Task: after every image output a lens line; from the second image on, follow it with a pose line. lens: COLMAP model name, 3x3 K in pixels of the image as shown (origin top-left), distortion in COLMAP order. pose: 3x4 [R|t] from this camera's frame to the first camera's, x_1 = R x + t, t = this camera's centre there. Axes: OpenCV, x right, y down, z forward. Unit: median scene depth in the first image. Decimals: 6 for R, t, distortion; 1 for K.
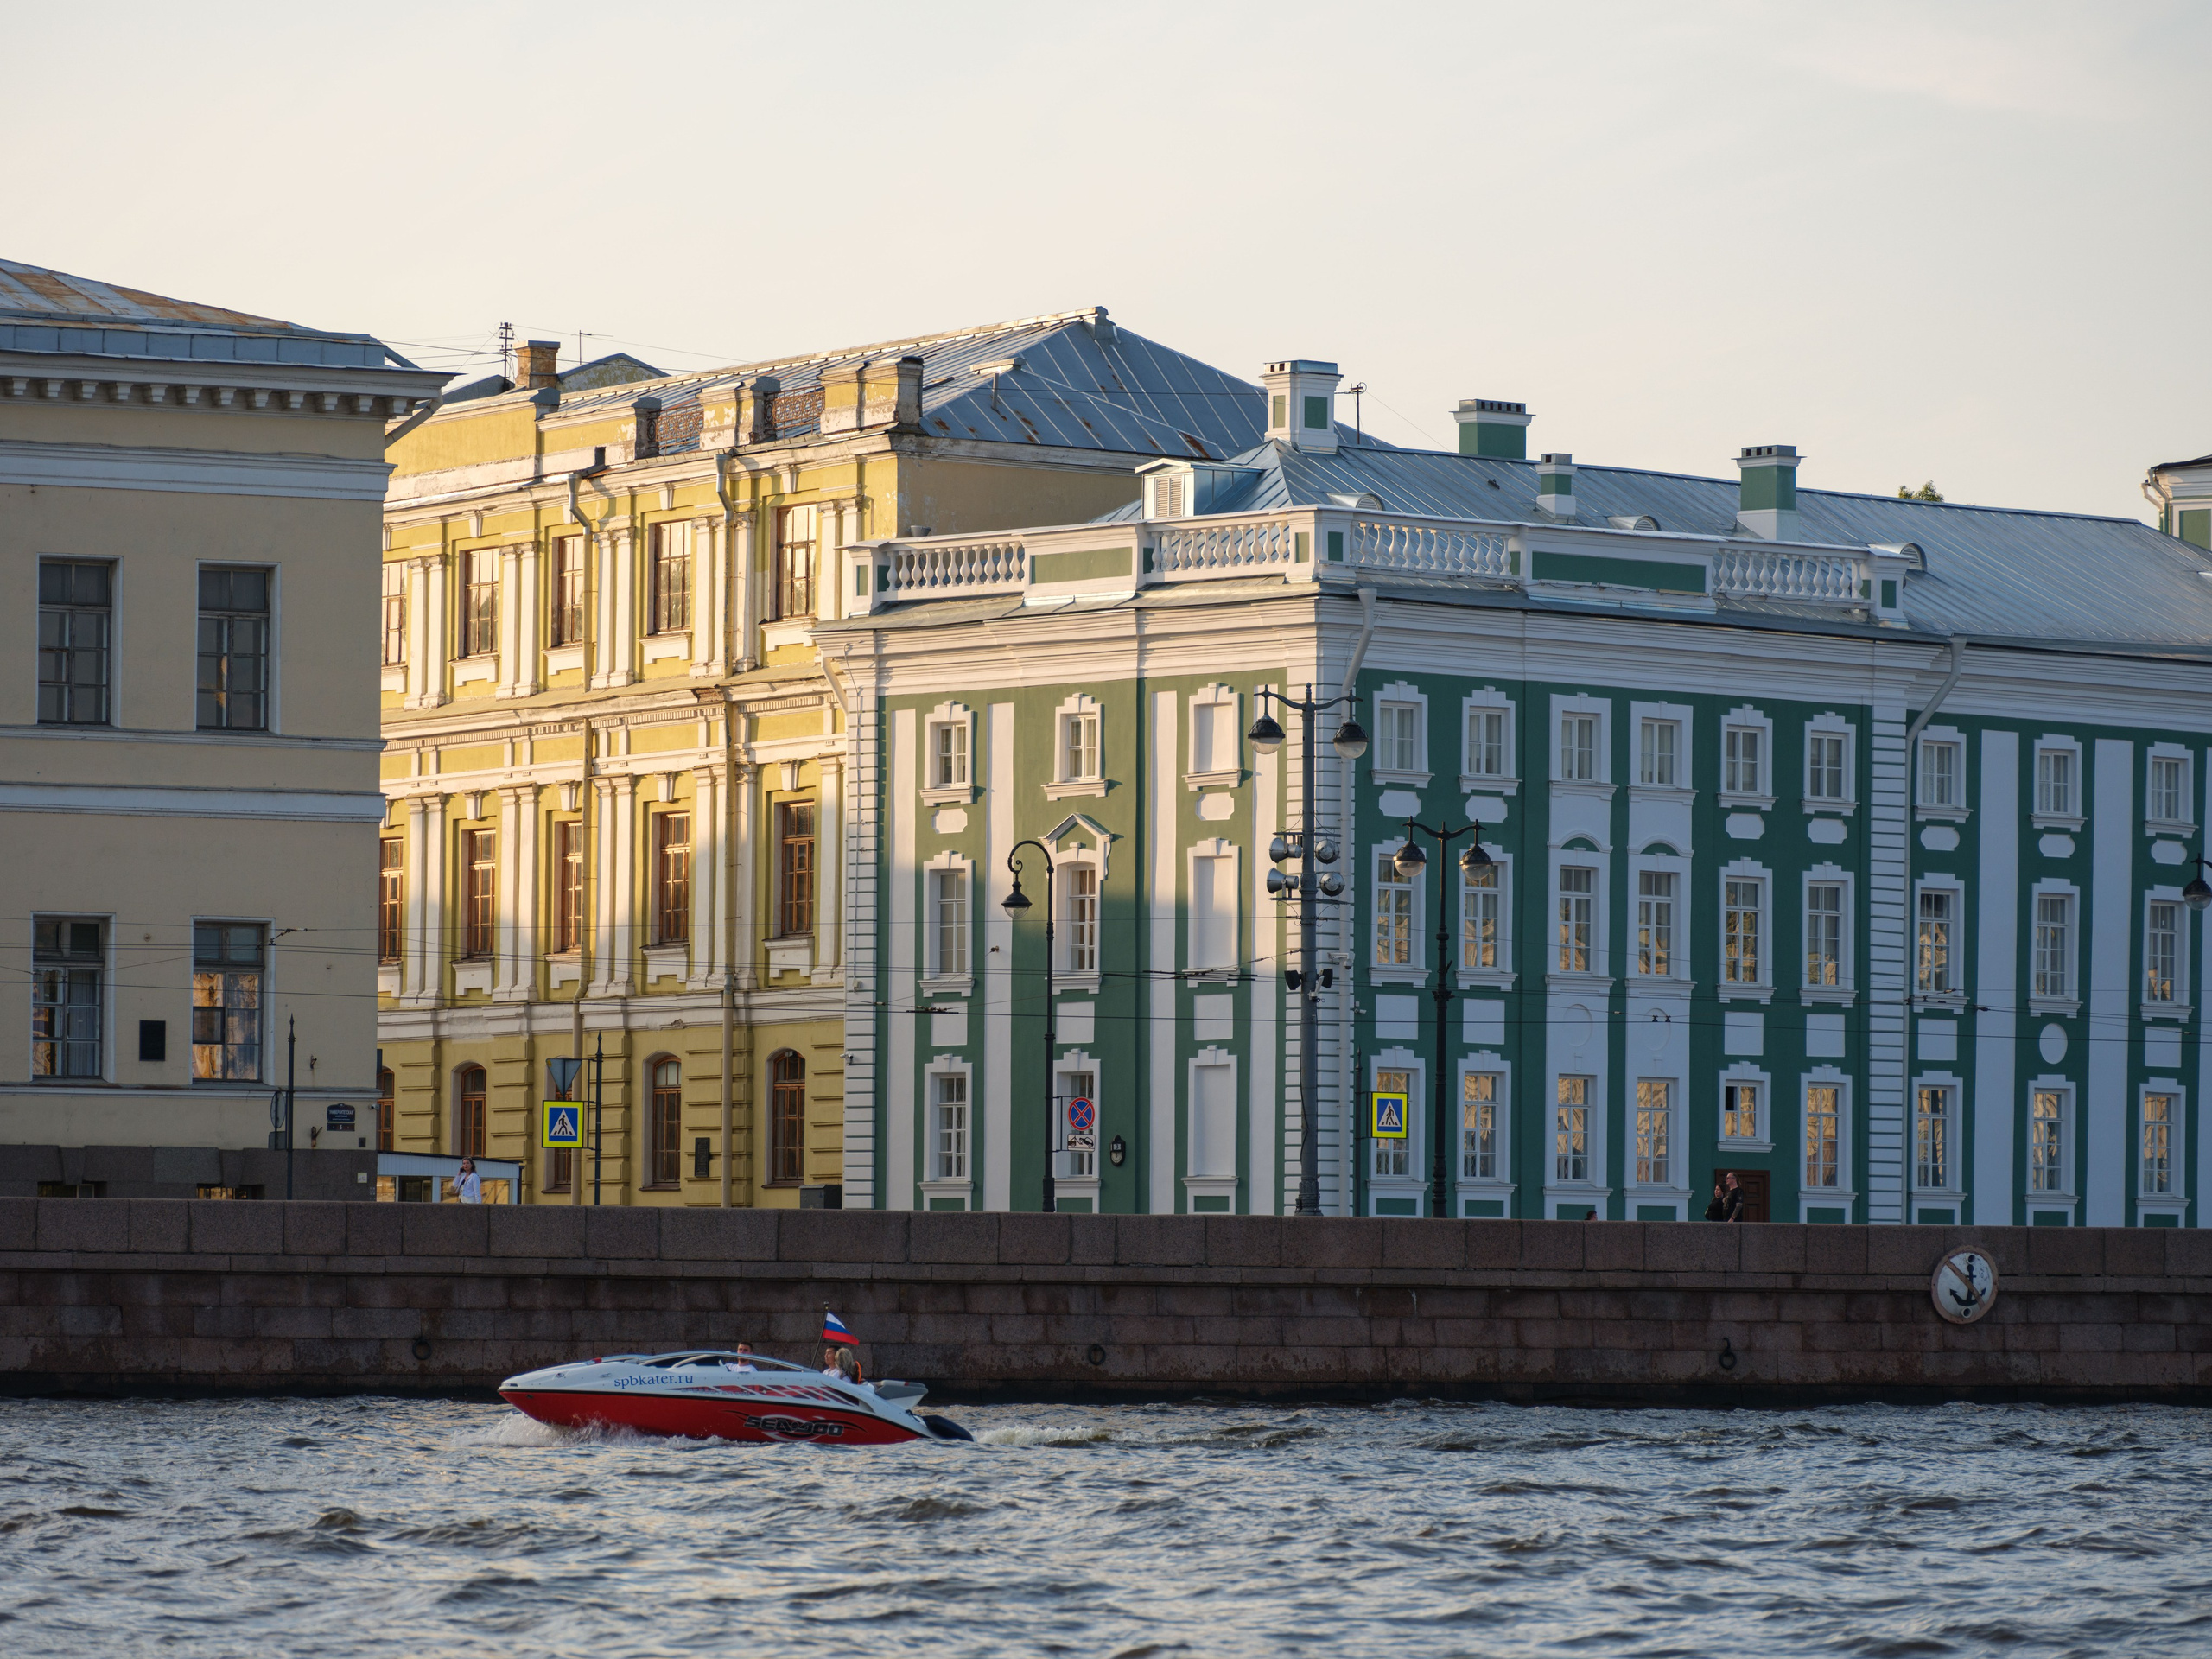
lens RADIAL K [[10849.9, 0, 1106.0], [0, 10849.9, 829.5], [0, 0, 1]] dist [-0.069499, -3.678870]
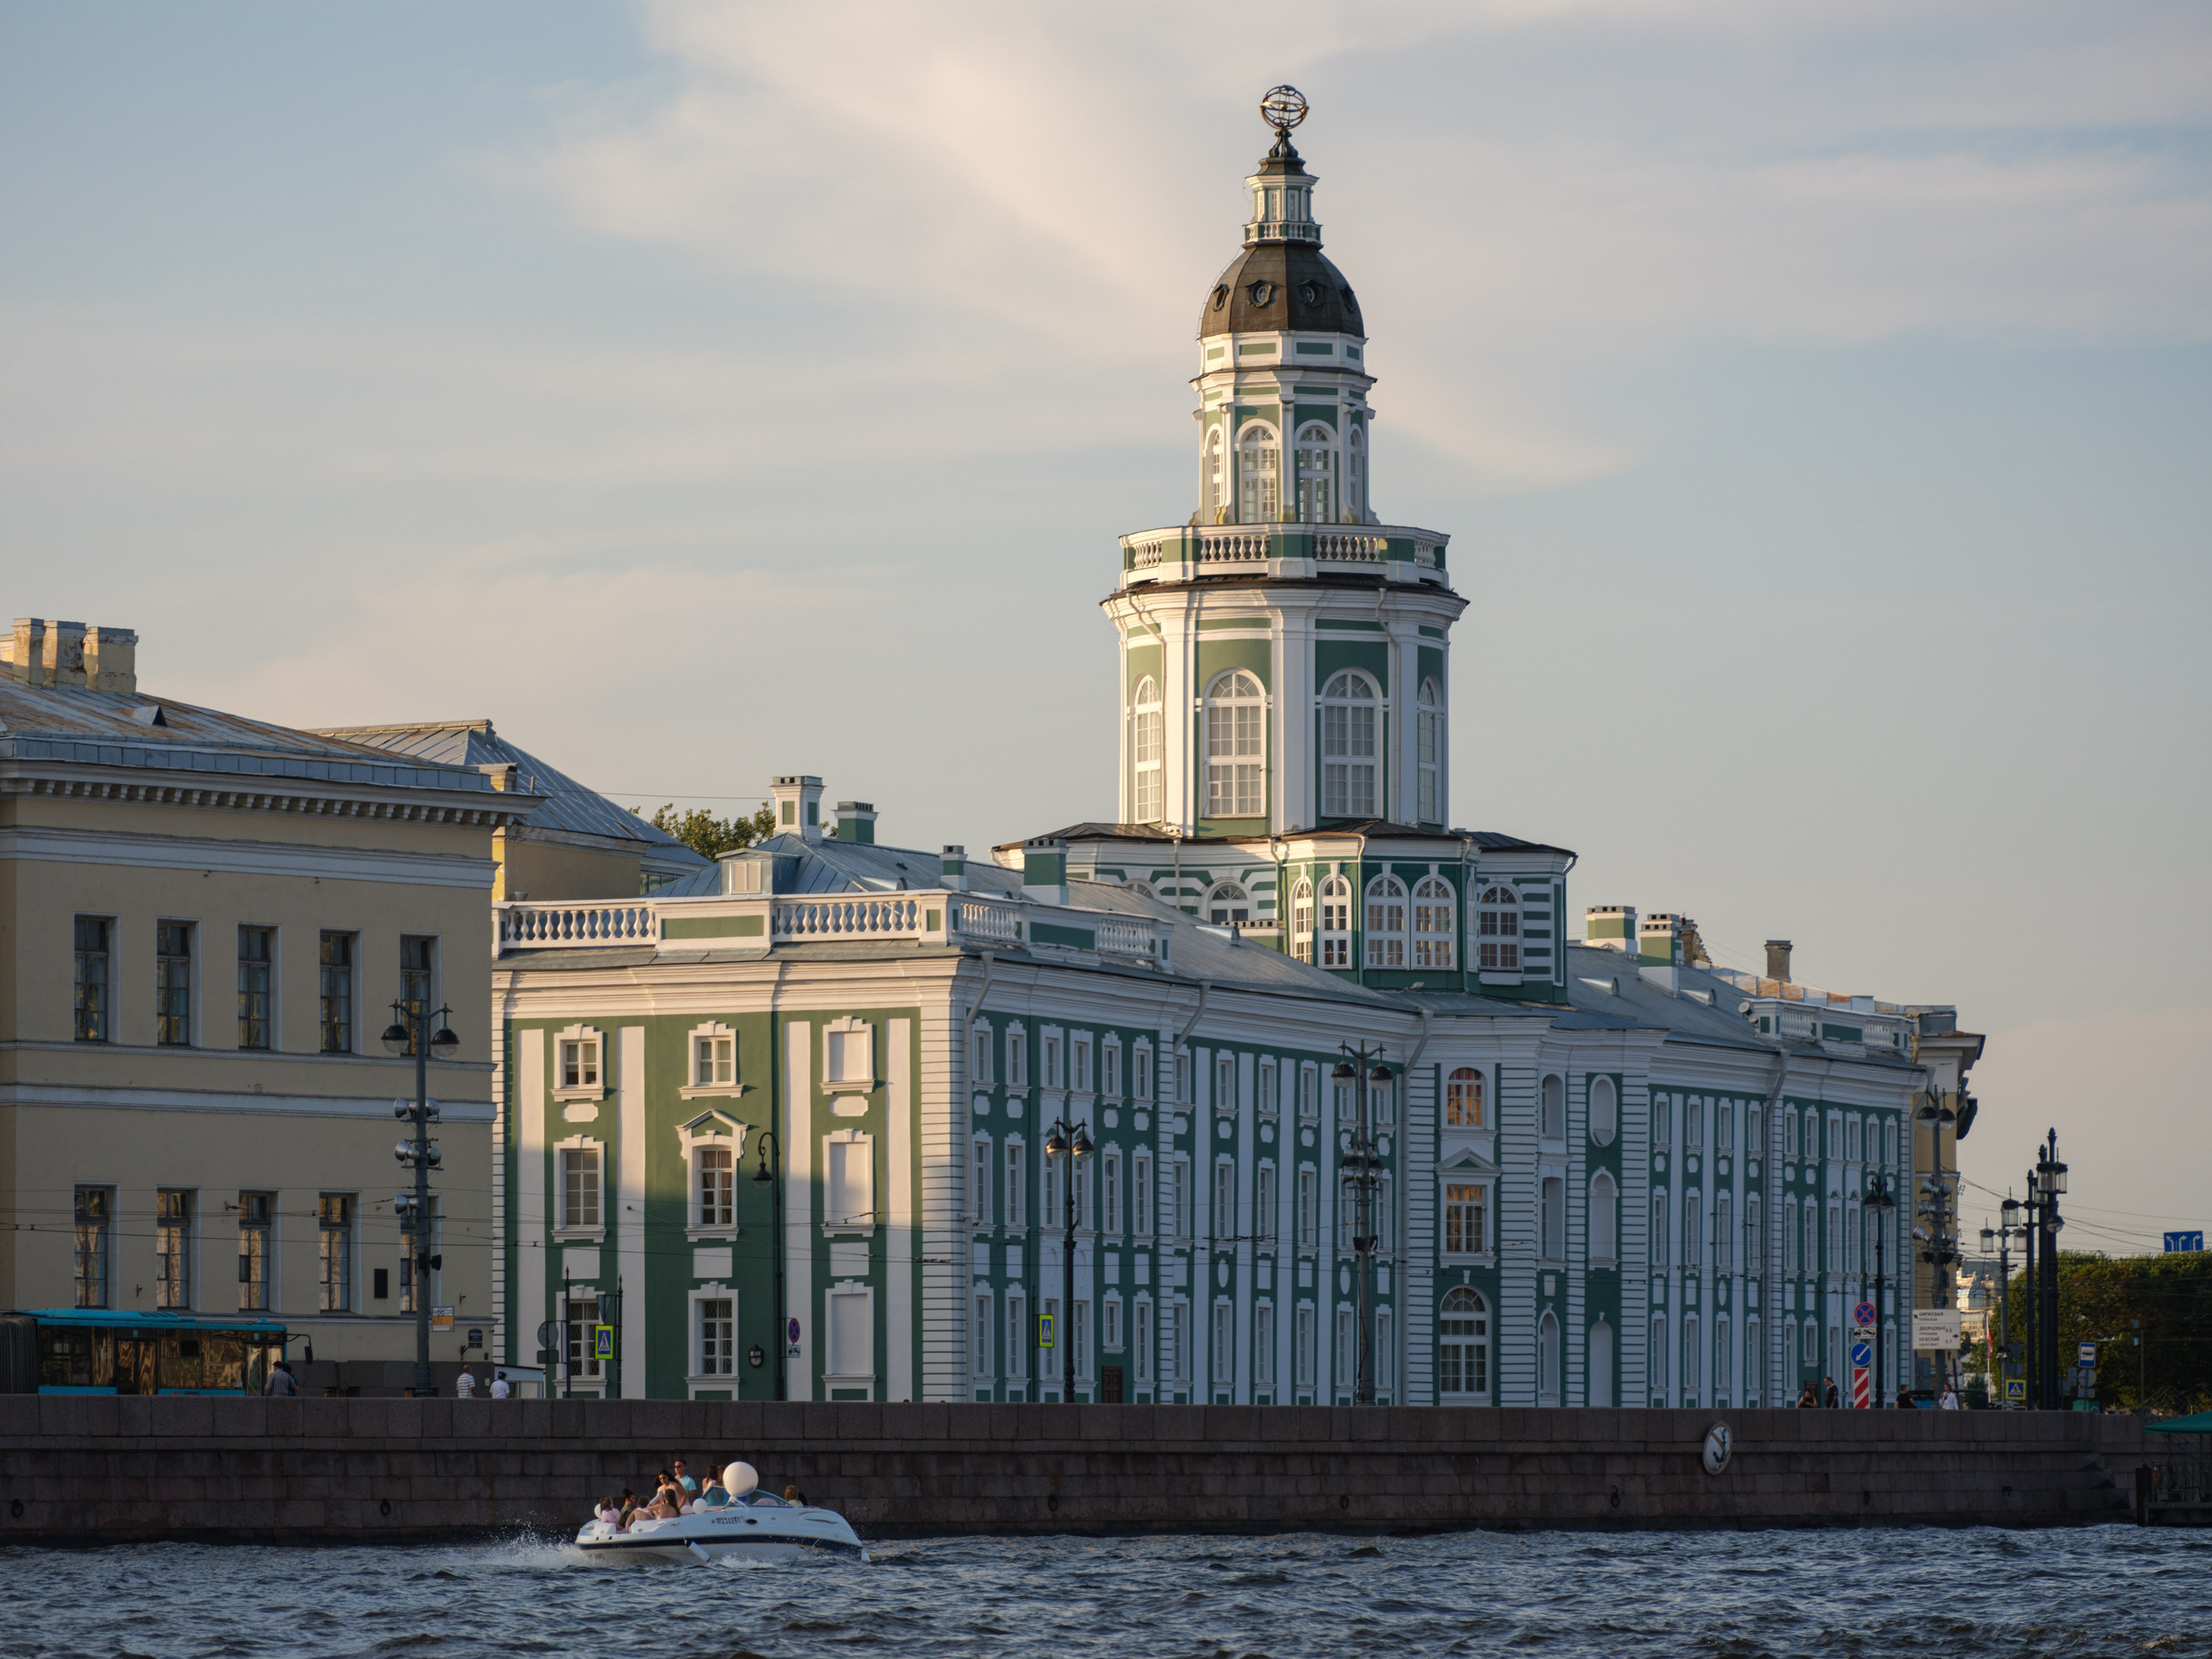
lens RADIAL K [[10849.9, 0, 1106.0], [0, 10849.9, 829.5], [0, 0, 1]] dist [-0.069499, -3.678870]
pose [[0.902039, 0.014242, 0.431419, -0.551335], [-0.008559, 0.999849, -0.015111, -0.016588], [-0.431570, 0.009939, 0.902025, -0.255374]]
